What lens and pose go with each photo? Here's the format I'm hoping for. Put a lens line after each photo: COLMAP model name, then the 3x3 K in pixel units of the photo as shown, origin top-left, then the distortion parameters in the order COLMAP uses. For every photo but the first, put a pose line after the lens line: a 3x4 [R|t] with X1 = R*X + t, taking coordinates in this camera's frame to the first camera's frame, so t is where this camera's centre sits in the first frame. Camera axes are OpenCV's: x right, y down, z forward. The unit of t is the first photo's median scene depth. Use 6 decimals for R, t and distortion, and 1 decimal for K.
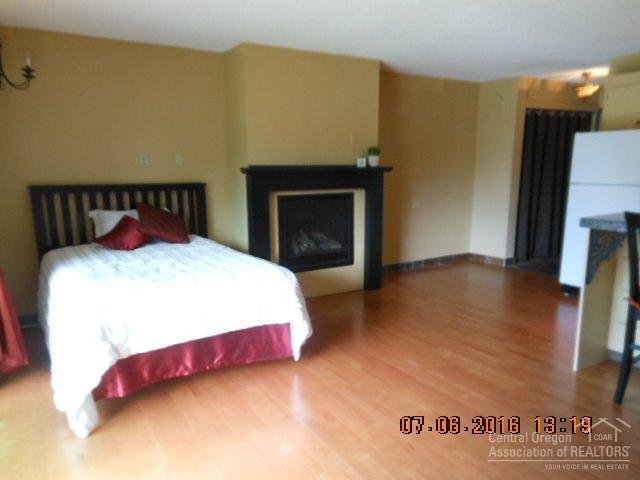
lens RADIAL K [[472.2, 0, 327.2], [0, 472.2, 259.4], [0, 0, 1]] dist [0.004297, 0.006097]
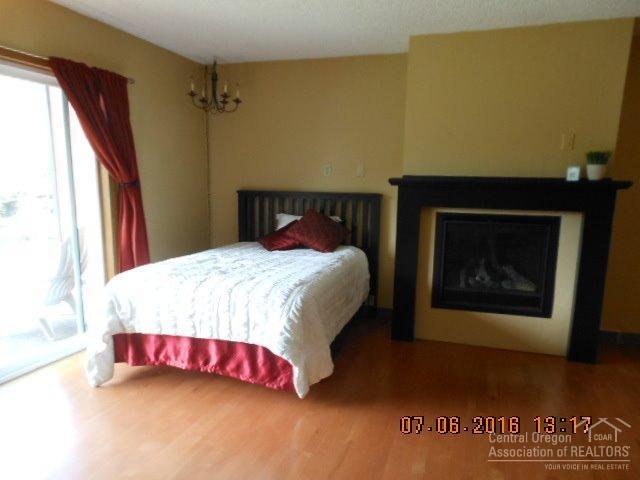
lens RADIAL K [[472.2, 0, 327.2], [0, 472.2, 259.4], [0, 0, 1]] dist [0.004297, 0.006097]
pose [[0.651391, 0.138980, -0.745905, 0.398263], [-0.167763, 0.985131, 0.037048, -0.051879], [0.739963, 0.101002, 0.665021, 0.312254]]
